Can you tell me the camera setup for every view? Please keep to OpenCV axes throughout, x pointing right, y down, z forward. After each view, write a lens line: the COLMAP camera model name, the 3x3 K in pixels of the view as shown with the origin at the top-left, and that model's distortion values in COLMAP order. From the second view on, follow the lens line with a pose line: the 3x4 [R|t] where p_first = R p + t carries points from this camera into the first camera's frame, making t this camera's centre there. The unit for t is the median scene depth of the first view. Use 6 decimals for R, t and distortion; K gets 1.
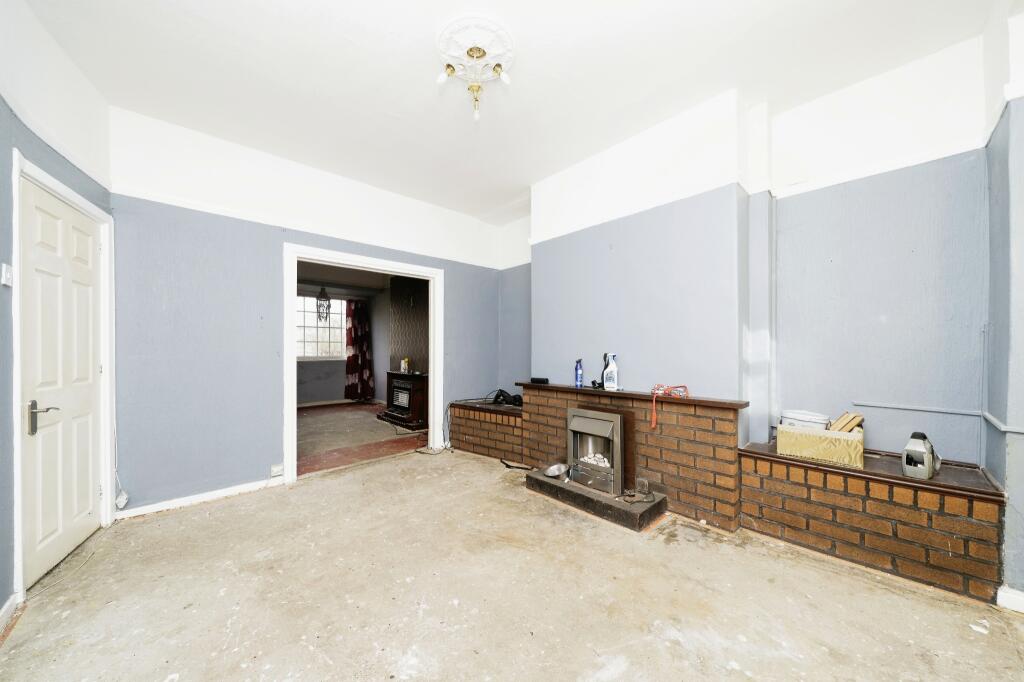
lens RADIAL K [[347.5, 0, 507.9], [0, 347.5, 346.5], [0, 0, 1]] dist [-0.001308, -0.000119]
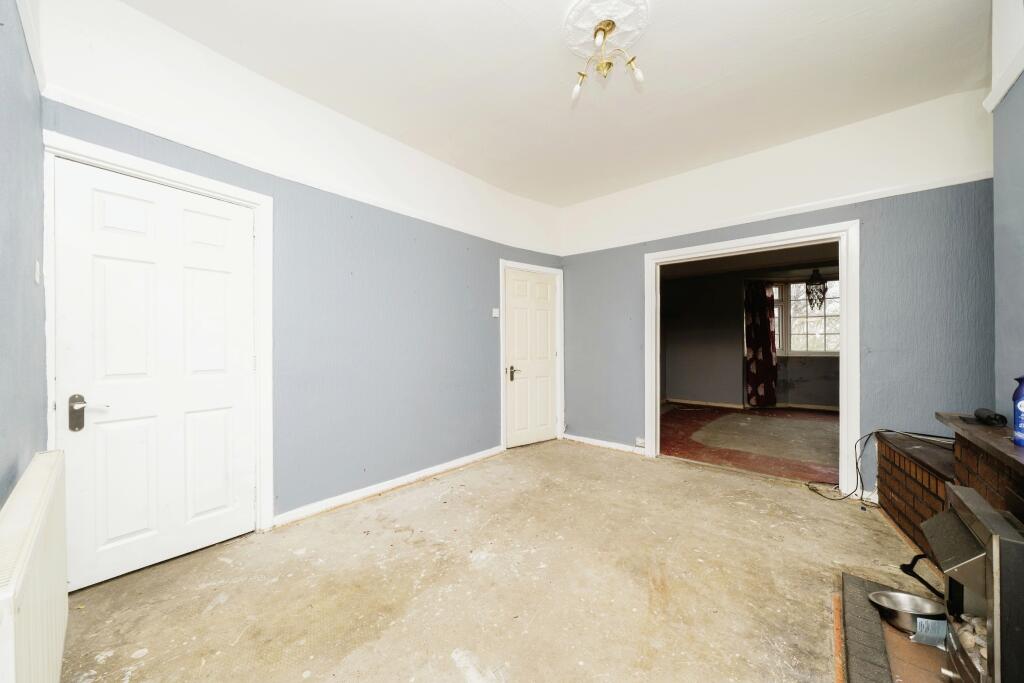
lens RADIAL K [[352.2, 0, 512.0], [0, 352.2, 341.5], [0, 0, 1]] dist [-0.002045, -0.000160]
pose [[0.132124, -0.001088, -0.991233, 0.517520], [0.007293, 0.999973, -0.000125, -0.001524], [0.991206, -0.007213, 0.132128, 0.395645]]
